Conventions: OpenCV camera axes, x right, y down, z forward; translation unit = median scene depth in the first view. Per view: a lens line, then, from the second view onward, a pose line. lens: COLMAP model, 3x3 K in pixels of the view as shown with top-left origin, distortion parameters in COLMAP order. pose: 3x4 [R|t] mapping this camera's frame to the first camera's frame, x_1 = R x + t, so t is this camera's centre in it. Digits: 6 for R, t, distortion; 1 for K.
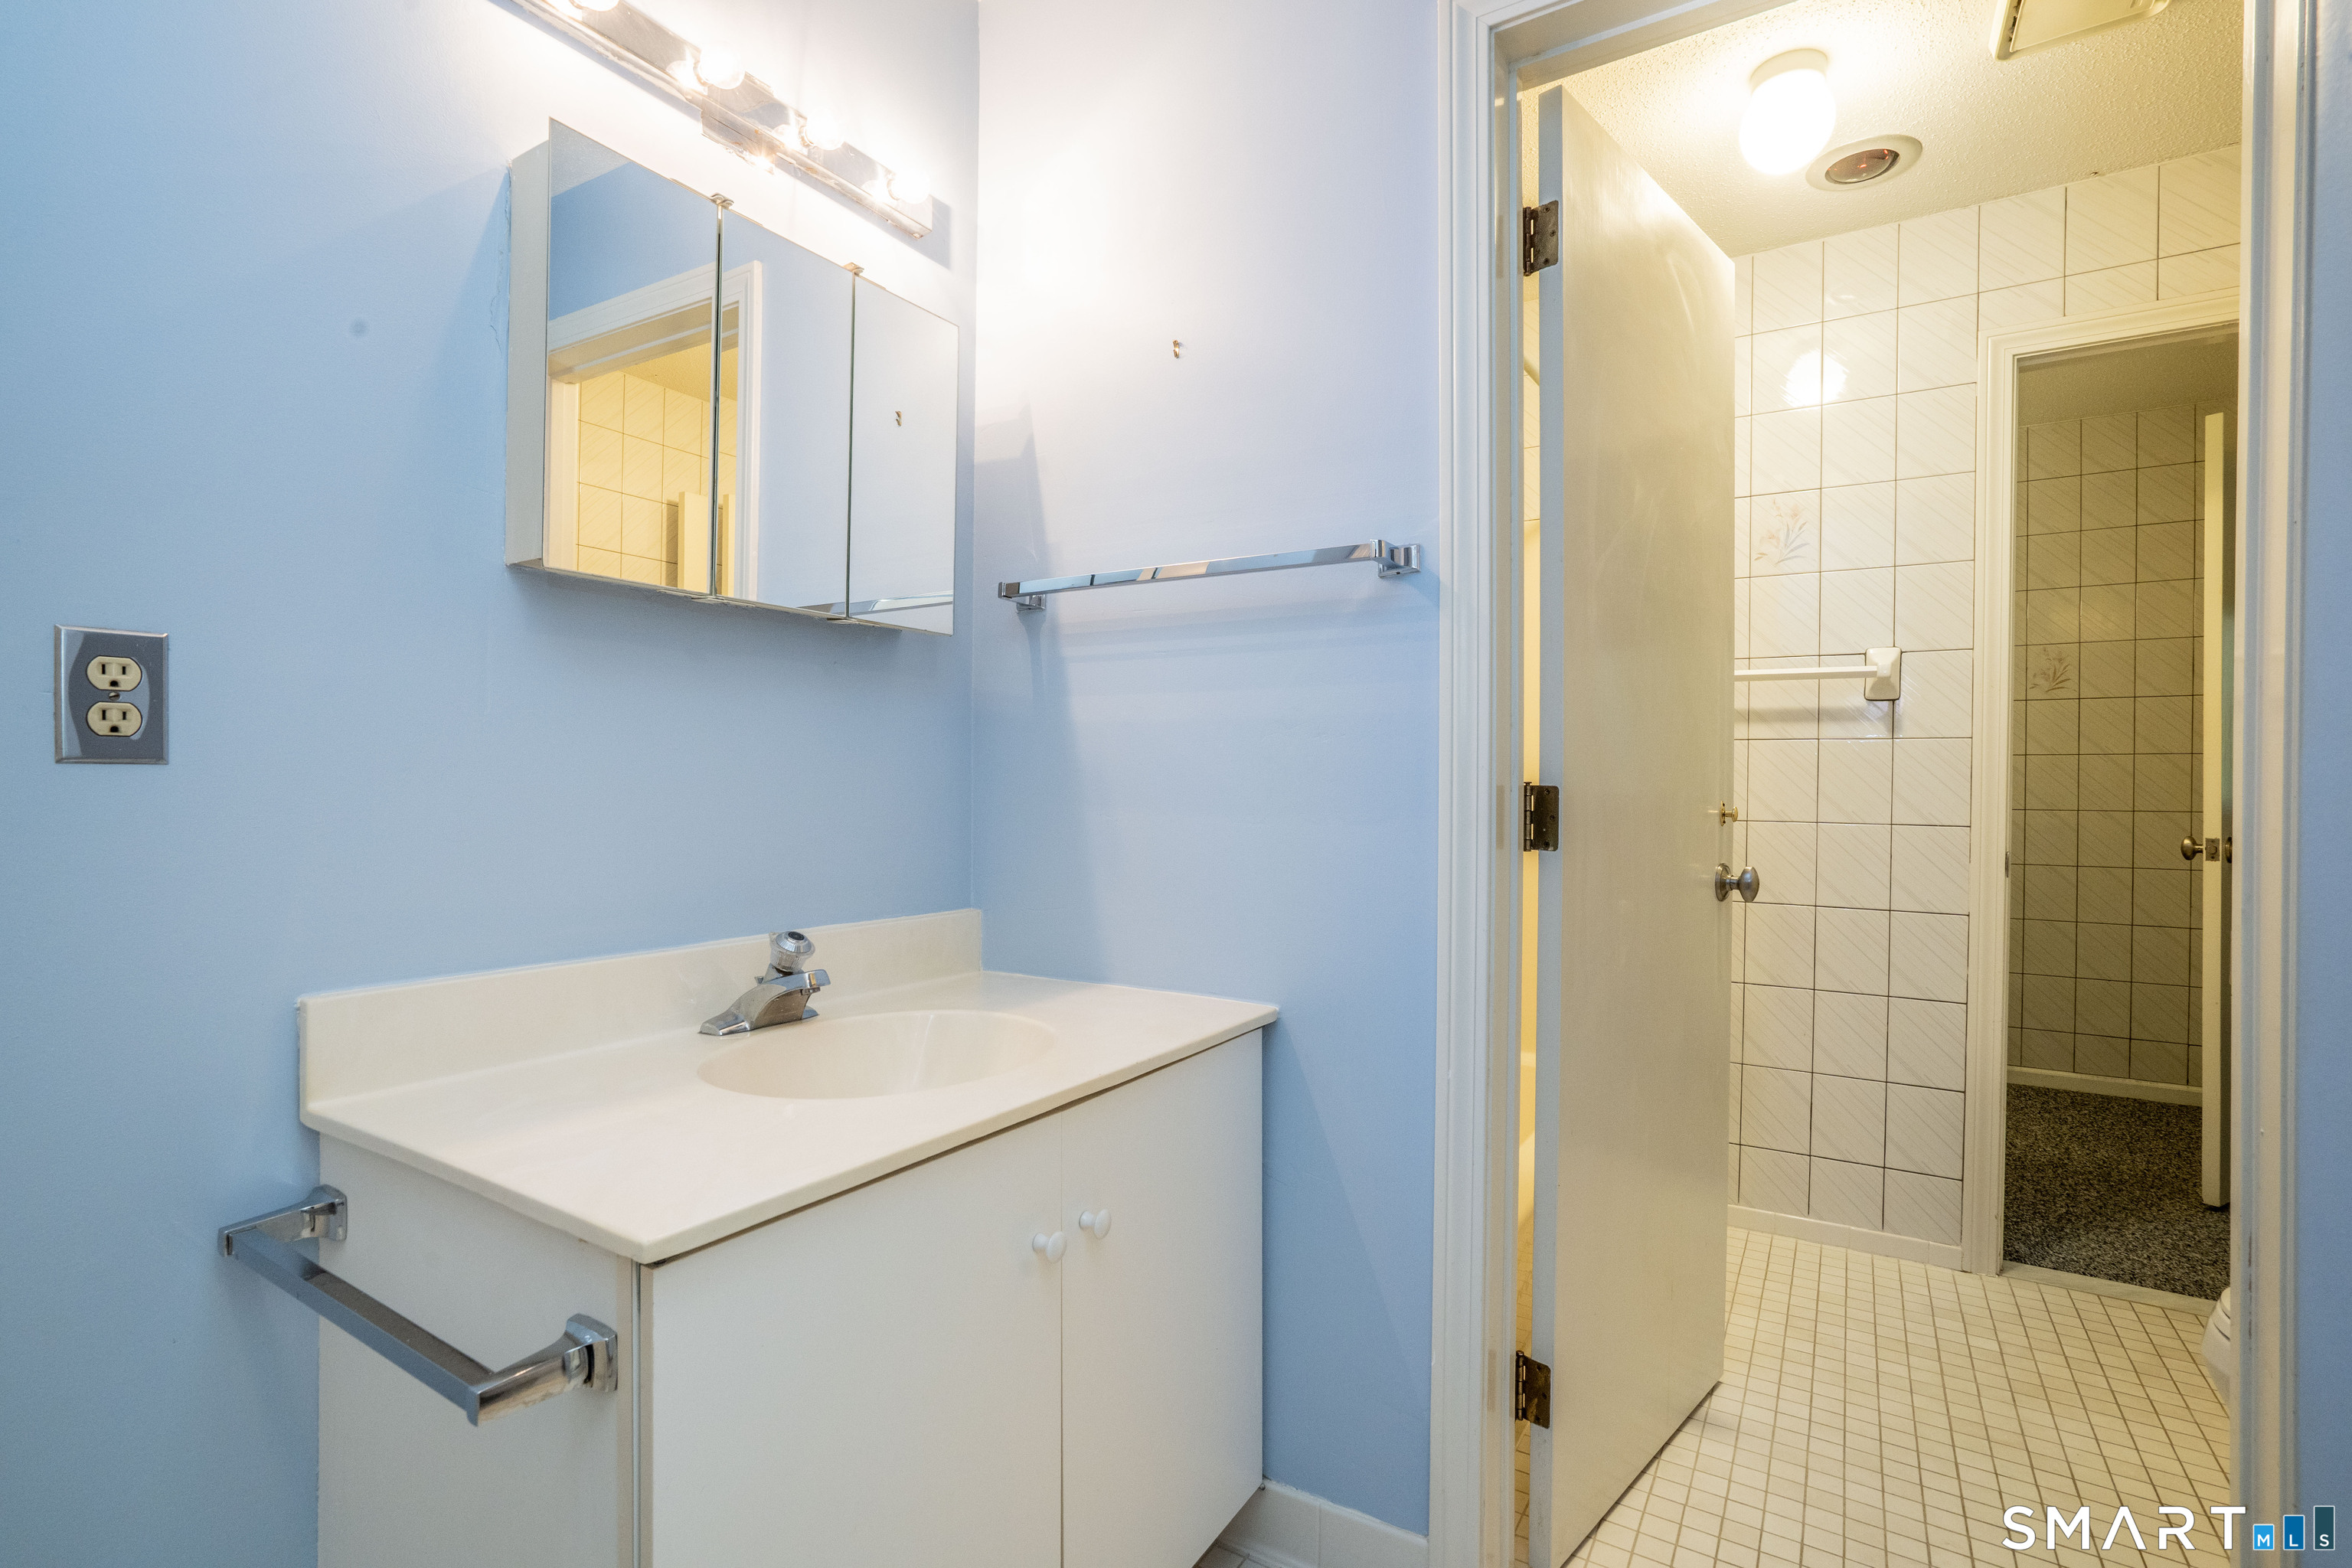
lens RADIAL K [[1108.5, 0, 1181.3], [0, 1108.5, 794.3], [0, 0, 1]] dist [-0.000797, 0.013138]
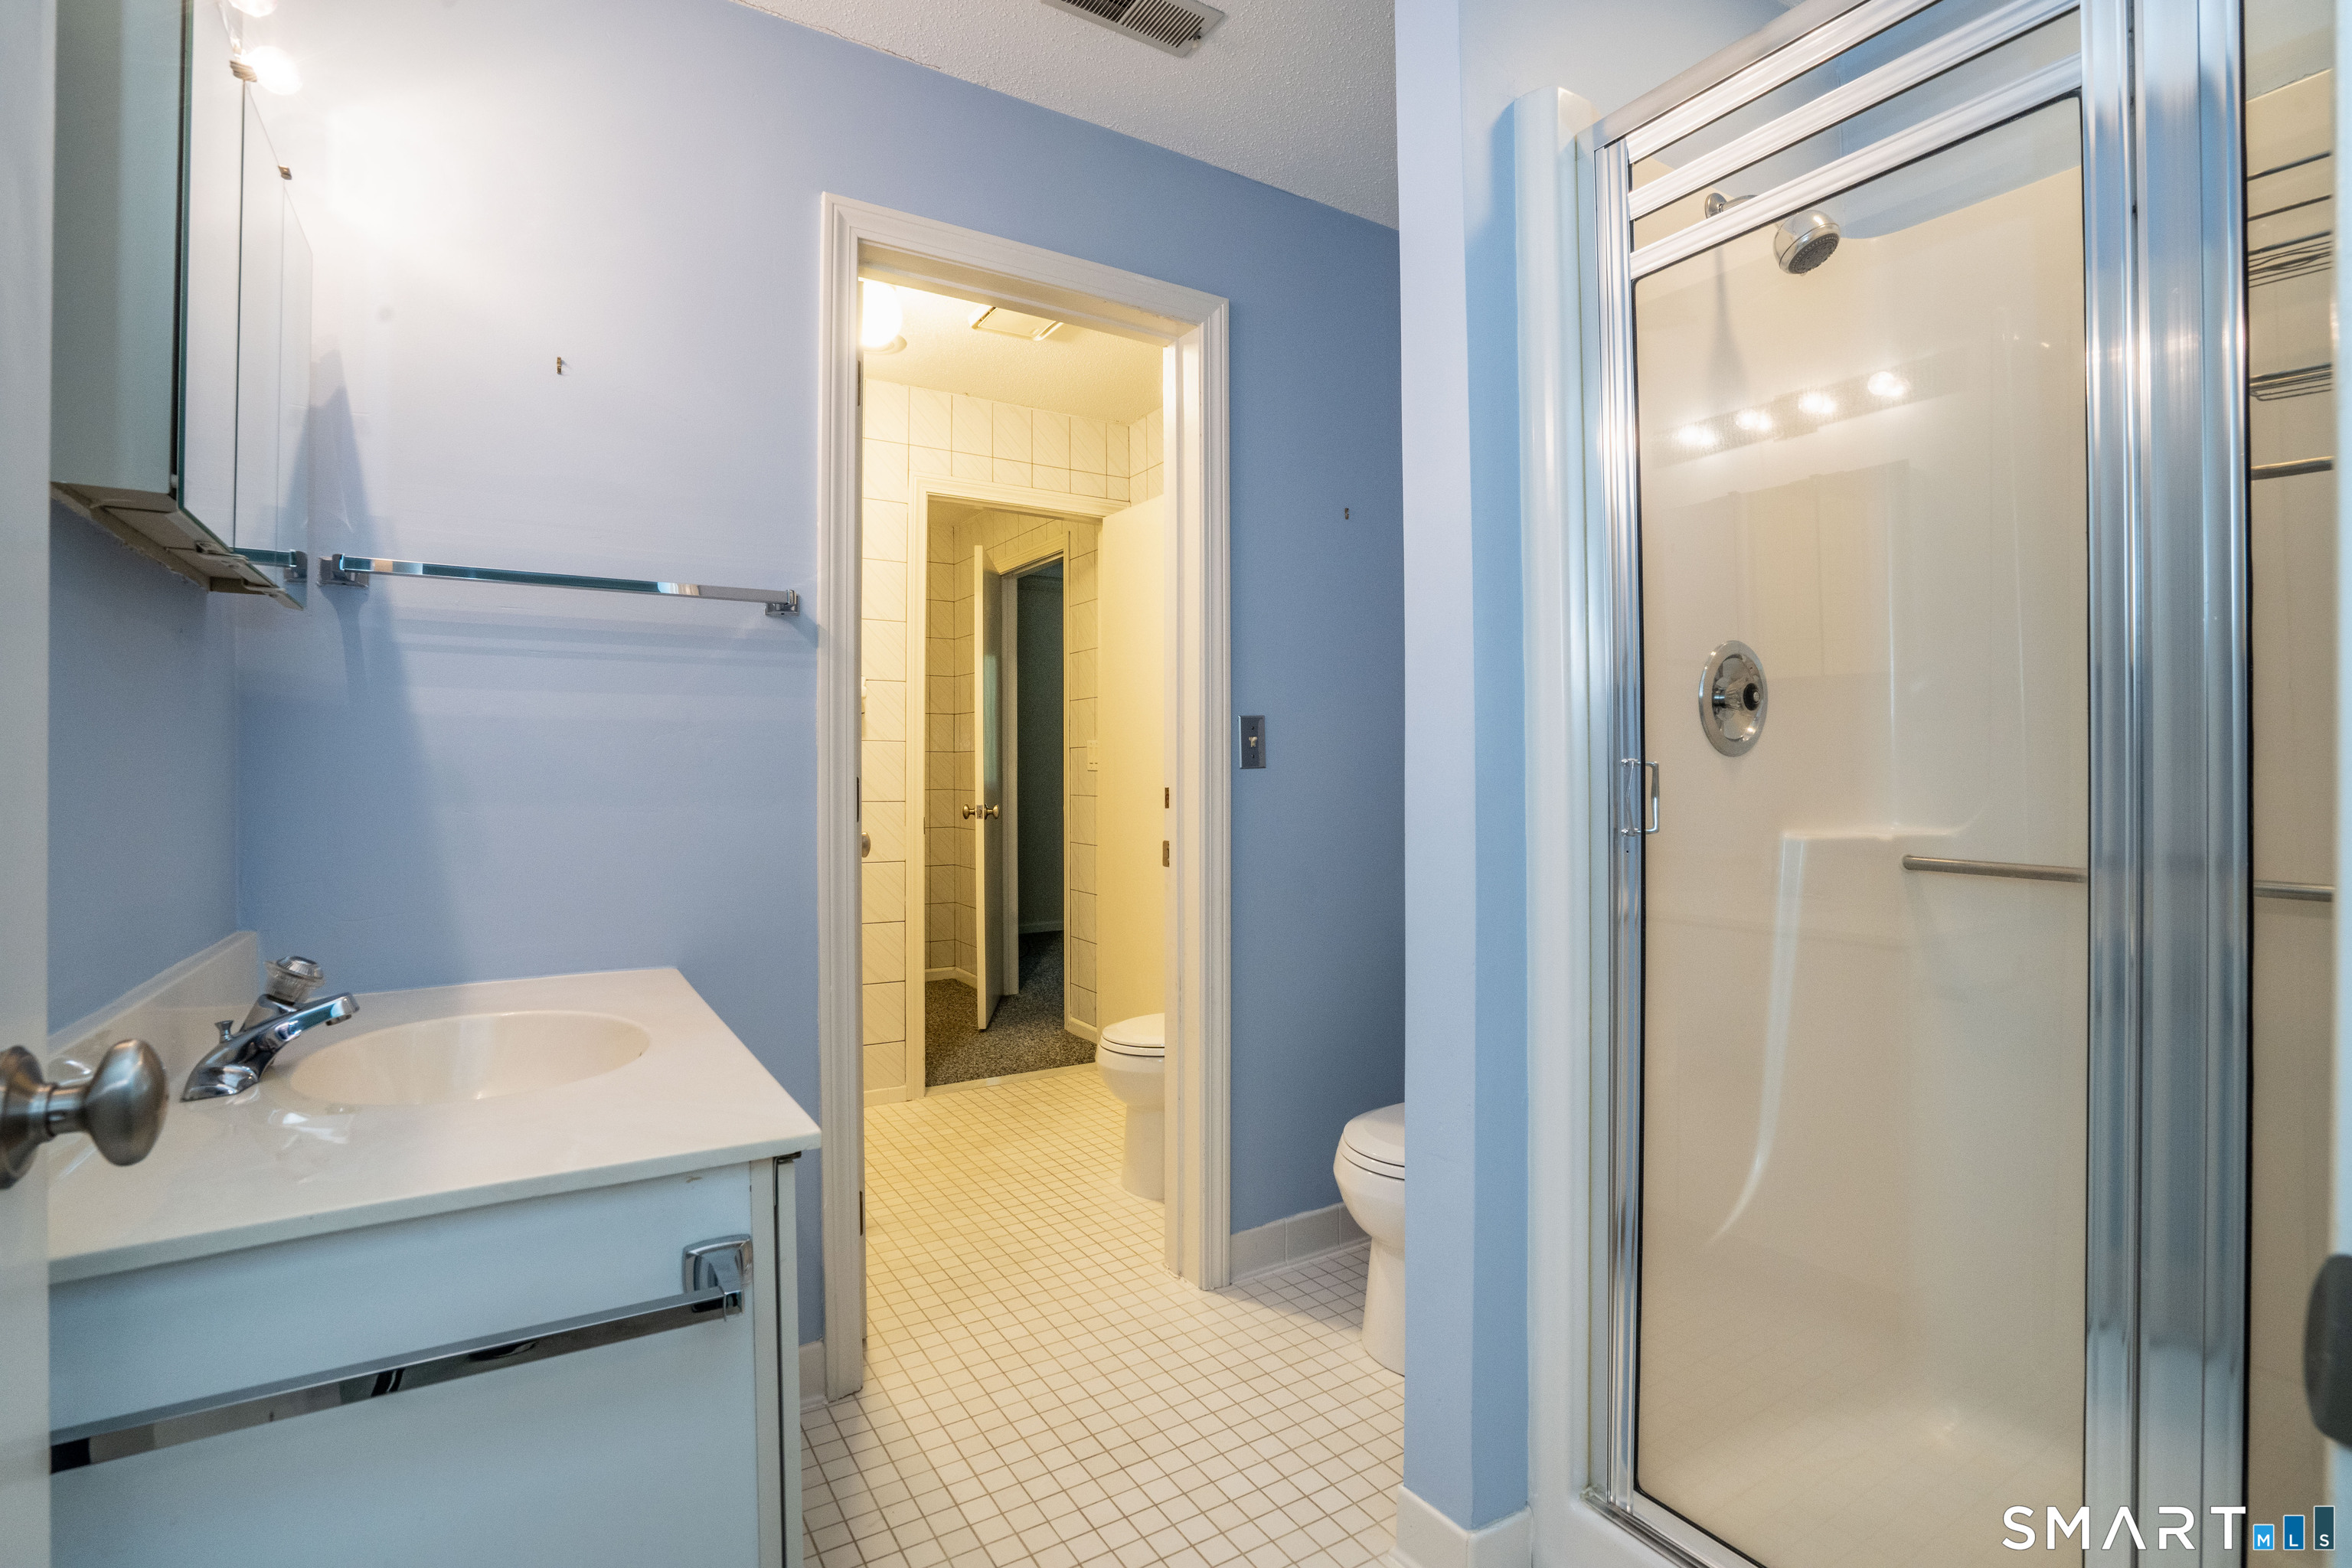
lens RADIAL K [[1098.6, 0, 1176.0], [0, 1098.6, 784.0], [0, 0, 1]] dist [-0.001127, -0.000064]
pose [[0.465452, -0.013260, 0.884974, -0.532383], [0.008338, 0.999909, 0.010597, -0.008815], [-0.885034, 0.002447, 0.465520, -0.000484]]
